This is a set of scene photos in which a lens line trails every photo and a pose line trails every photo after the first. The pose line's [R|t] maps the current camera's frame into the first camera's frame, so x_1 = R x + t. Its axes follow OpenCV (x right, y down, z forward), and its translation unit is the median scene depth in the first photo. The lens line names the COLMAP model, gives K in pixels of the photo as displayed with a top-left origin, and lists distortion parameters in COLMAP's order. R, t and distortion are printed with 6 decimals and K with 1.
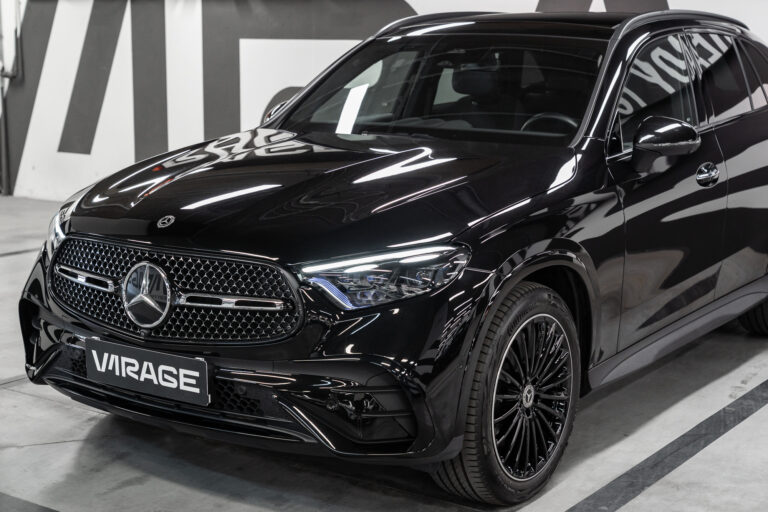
lens RADIAL K [[1245.3, 0, 368.9], [0, 1245.3, 257.3], [0, 0, 1]] dist [0.004909, -0.001365]
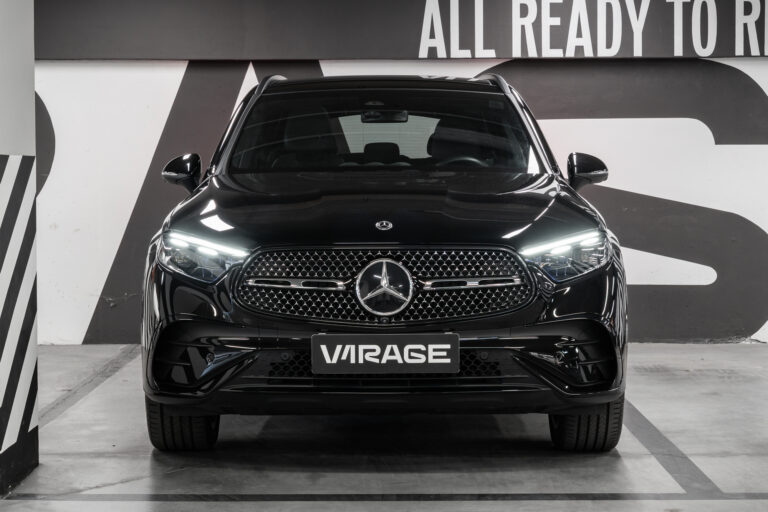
lens RADIAL K [[1687.1, 0, 384.0], [0, 1687.1, 256.0], [0, 0, 1]] dist [0.050931, 0.030213]
pose [[0.818927, -0.036032, 0.572766, -1.078905], [0.108027, 0.989865, -0.092182, 0.146258], [-0.563639, 0.137364, 0.814519, -0.282533]]
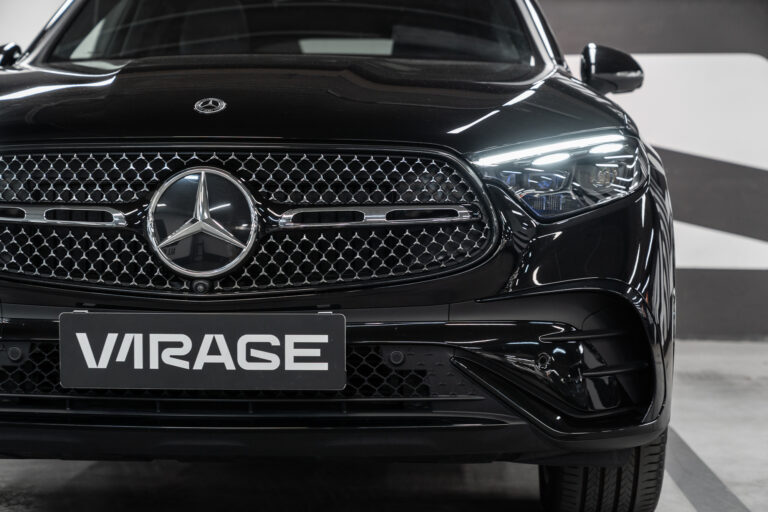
lens RADIAL K [[1471.2, 0, 385.3], [0, 1471.2, 278.9], [0, 0, 1]] dist [0.034528, 0.141290]
pose [[0.842702, -0.033131, 0.537359, -0.484735], [0.093911, 0.991849, -0.086122, 0.126124], [-0.530126, 0.123039, 0.838945, 0.367506]]
